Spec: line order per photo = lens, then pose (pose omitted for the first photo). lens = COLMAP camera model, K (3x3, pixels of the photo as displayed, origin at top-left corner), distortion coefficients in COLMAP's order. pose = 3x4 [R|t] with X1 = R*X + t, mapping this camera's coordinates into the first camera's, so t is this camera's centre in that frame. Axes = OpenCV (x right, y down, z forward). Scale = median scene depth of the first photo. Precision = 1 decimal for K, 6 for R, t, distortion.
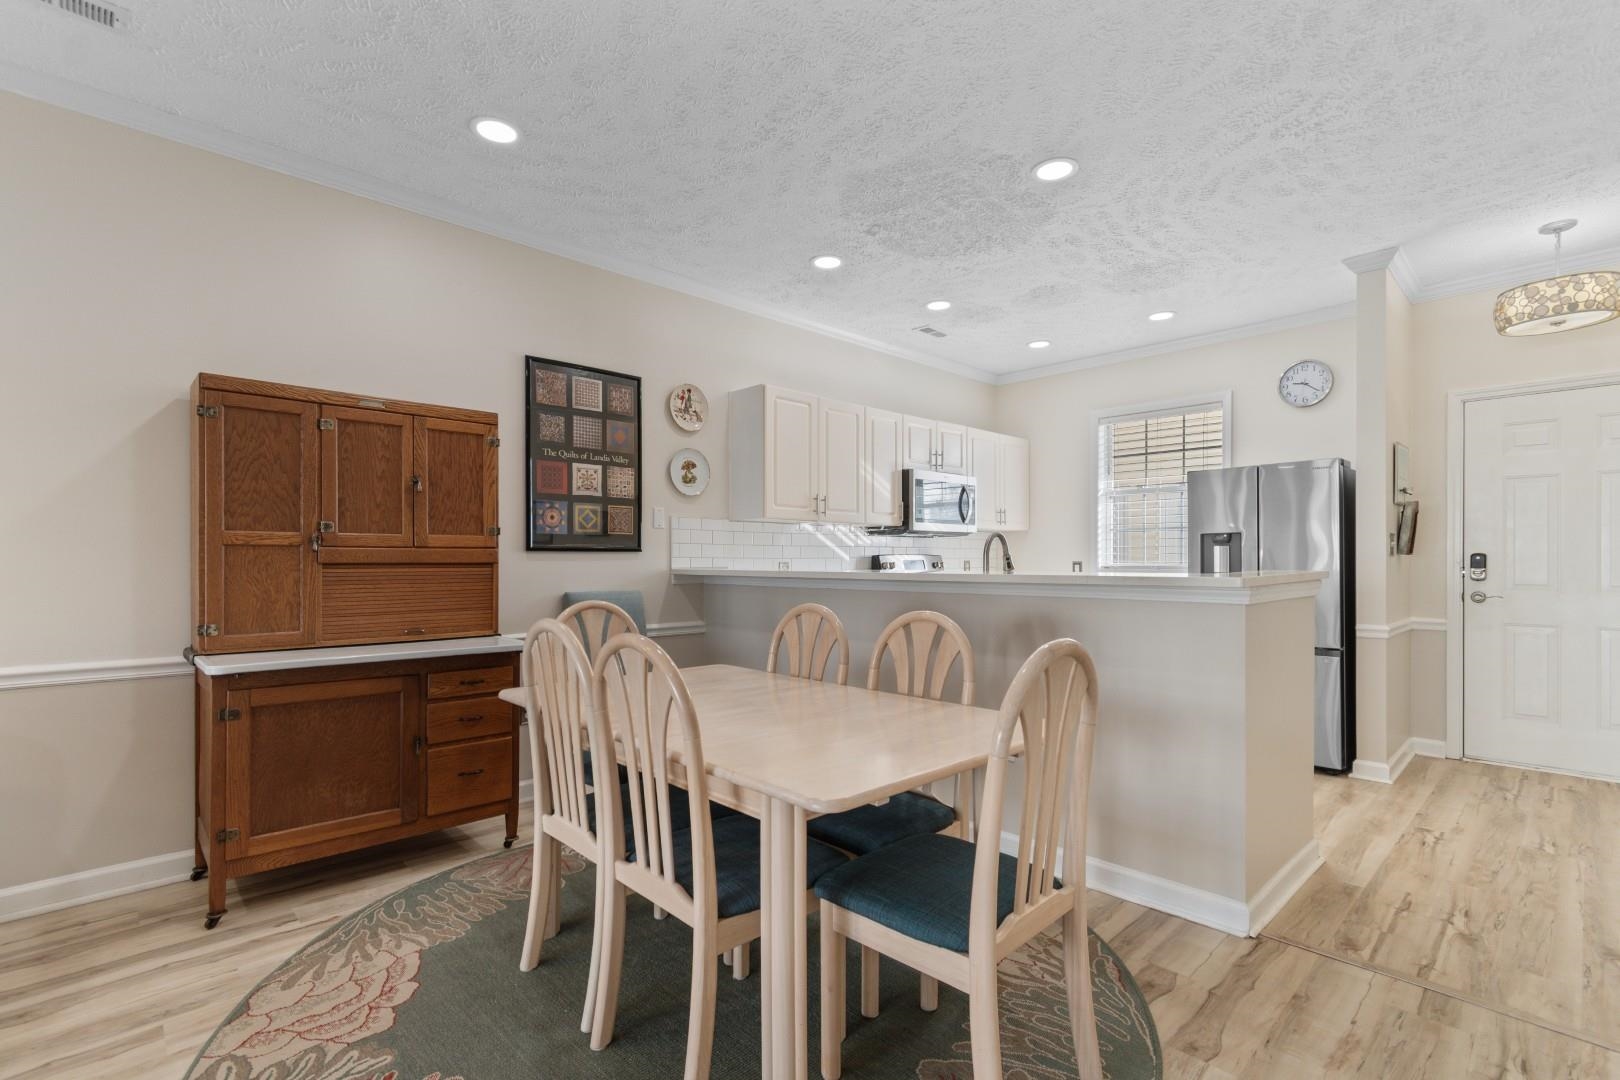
lens RADIAL K [[741.1, 0, 807.5], [0, 741.1, 561.6], [0, 0, 1]] dist [0.007947, -0.000304]
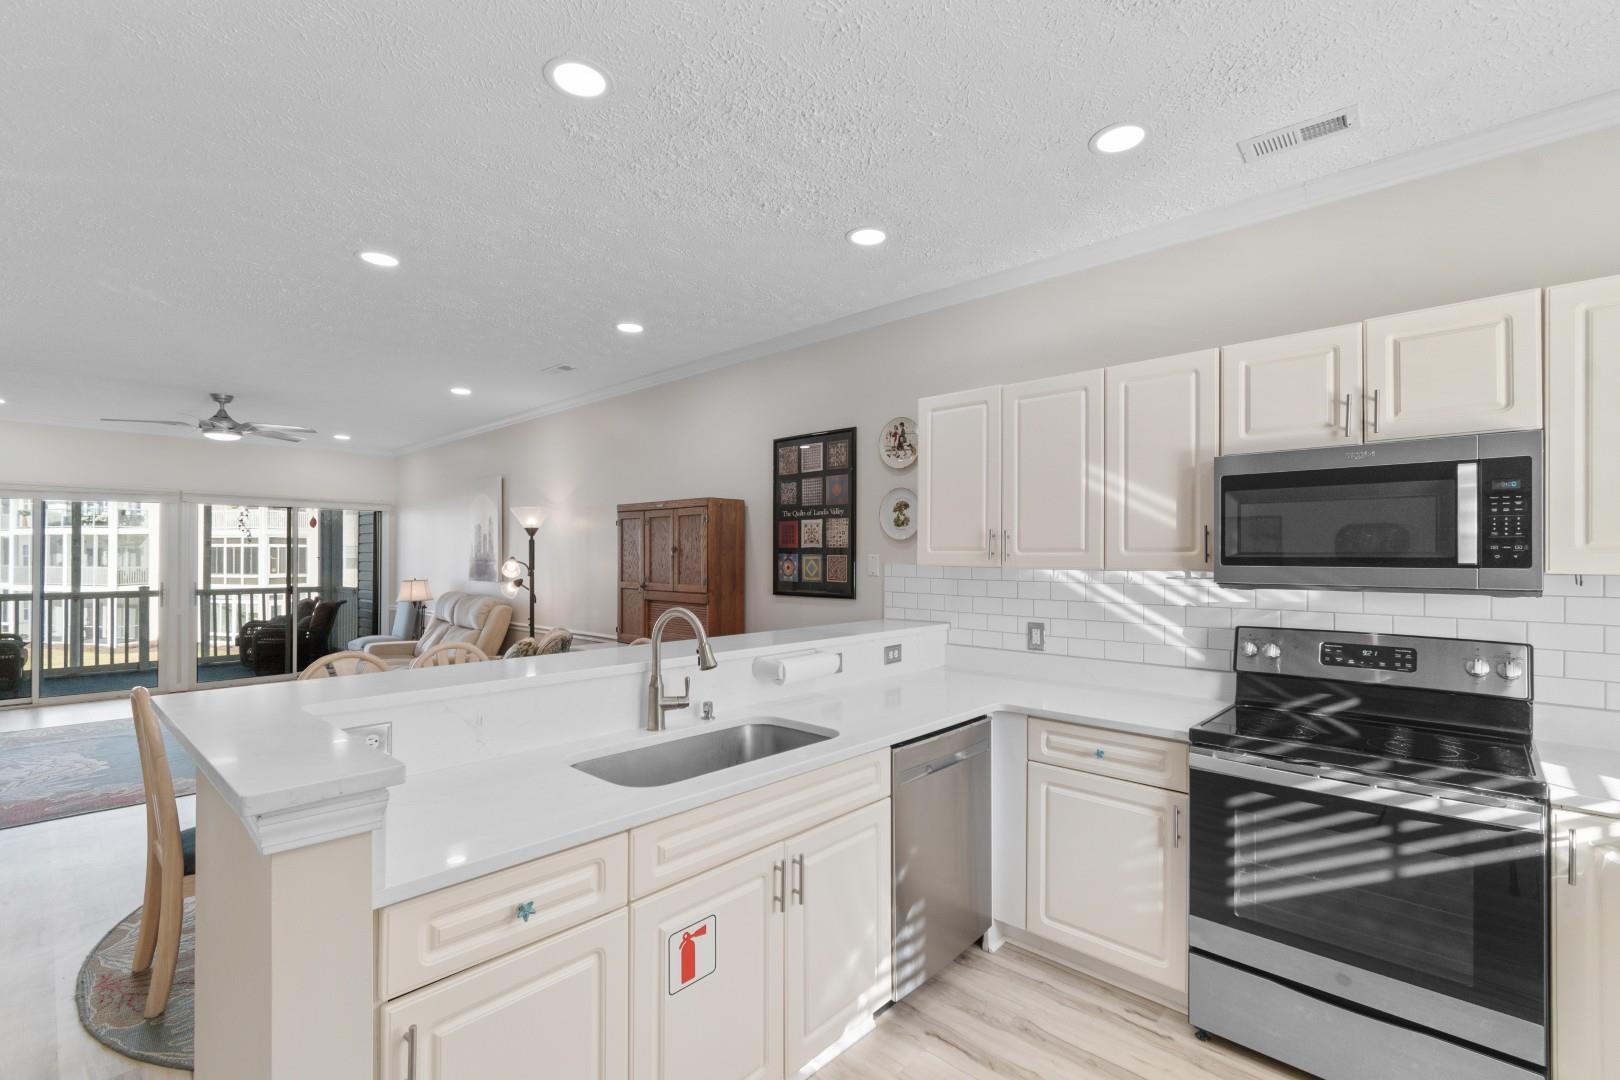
lens RADIAL K [[714.6, 0, 810.5], [0, 714.6, 553.3], [0, 0, 1]] dist [0.002476, -0.000497]
pose [[0.059043, -0.002294, -0.998253, 0.759549], [-0.006573, 0.999975, -0.002686, -0.074564], [0.998234, 0.006720, 0.059027, 0.900329]]
